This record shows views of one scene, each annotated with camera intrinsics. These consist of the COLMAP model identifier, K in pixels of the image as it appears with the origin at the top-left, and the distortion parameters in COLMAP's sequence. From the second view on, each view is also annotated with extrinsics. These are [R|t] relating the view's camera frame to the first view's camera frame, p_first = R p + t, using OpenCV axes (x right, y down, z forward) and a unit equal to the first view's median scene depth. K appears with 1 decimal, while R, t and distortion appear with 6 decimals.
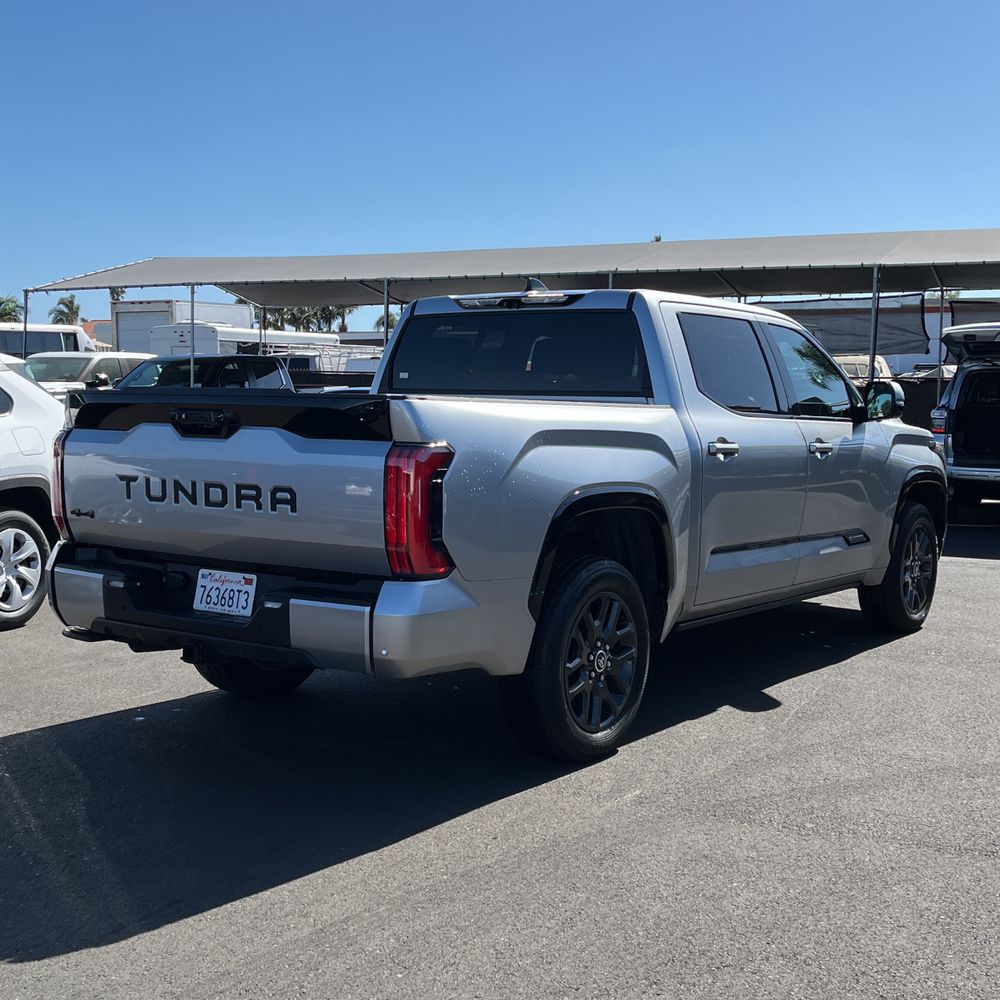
lens RADIAL K [[1352.5, 0, 492.1], [0, 1352.5, 493.0], [0, 0, 1]] dist [0.064715, 0.000000]
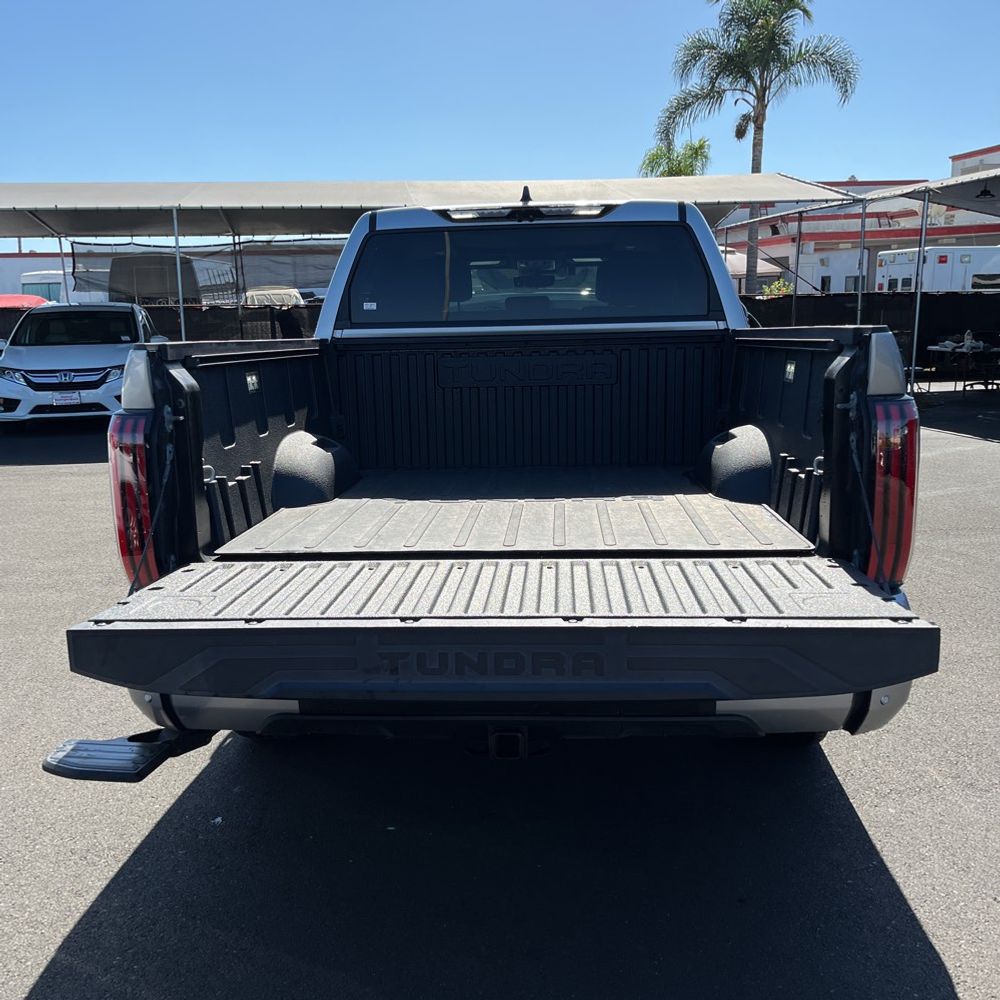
lens RADIAL K [[1010.4, 0, 488.6], [0, 1010.4, 497.3], [0, 0, 1]] dist [0.040026, 0.000000]
pose [[0.852802, -0.124905, 0.507077, -0.448354], [0.072962, 0.989950, 0.121142, -0.056405], [-0.517112, -0.066313, 0.853345, 0.589838]]
